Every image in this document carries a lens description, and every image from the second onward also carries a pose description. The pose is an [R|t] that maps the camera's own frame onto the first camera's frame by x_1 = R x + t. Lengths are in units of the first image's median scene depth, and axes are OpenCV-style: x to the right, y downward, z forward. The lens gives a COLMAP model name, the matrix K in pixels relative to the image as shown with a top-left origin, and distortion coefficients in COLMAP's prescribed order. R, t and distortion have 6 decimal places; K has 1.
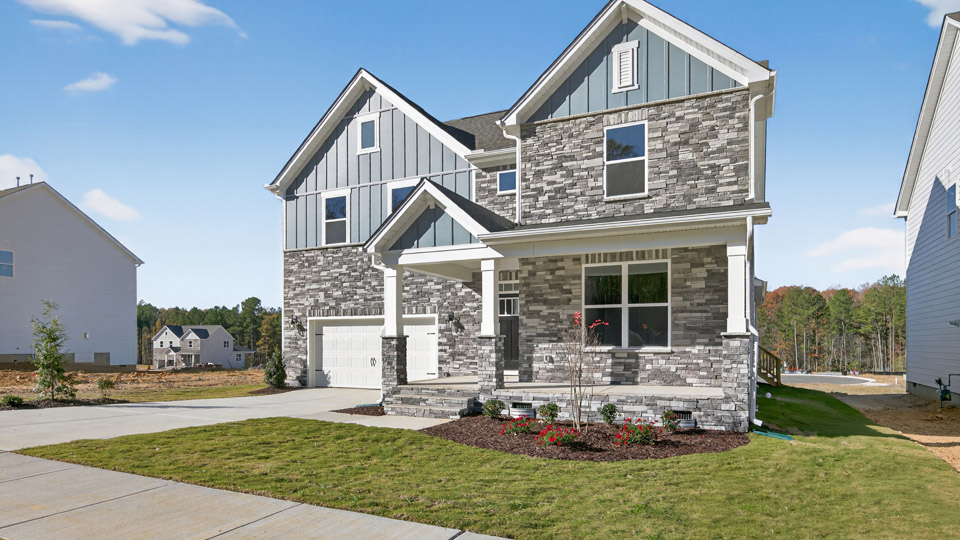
lens RADIAL K [[572.3, 0, 479.0], [0, 572.3, 343.9], [0, 0, 1]] dist [0.000250, 0.000210]
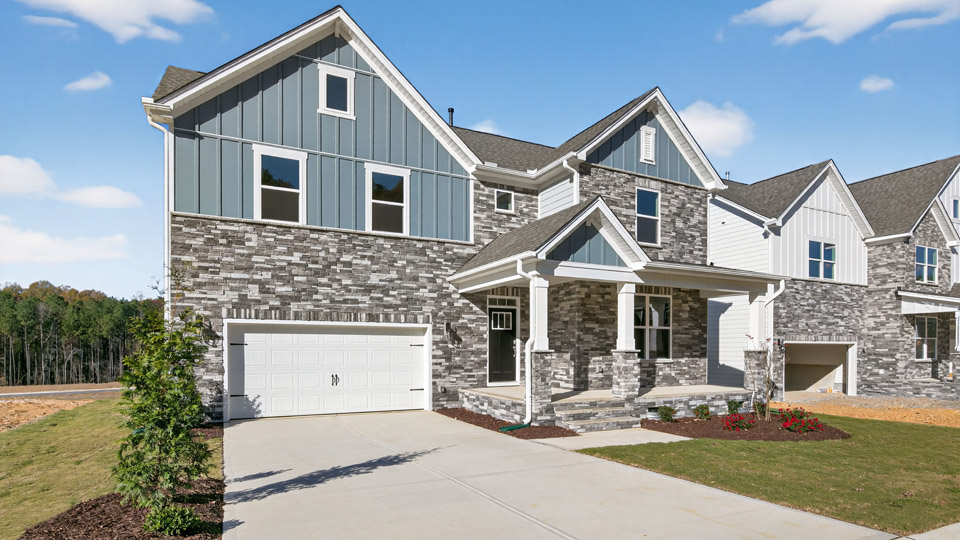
lens RADIAL K [[515.6, 0, 479.0], [0, 515.6, 352.5], [0, 0, 1]] dist [0.001074, 0.000225]
pose [[0.609336, -0.003893, 0.792903, -0.697190], [-0.000458, 0.999986, 0.005262, -0.011406], [-0.792912, -0.003570, 0.609325, 0.443865]]
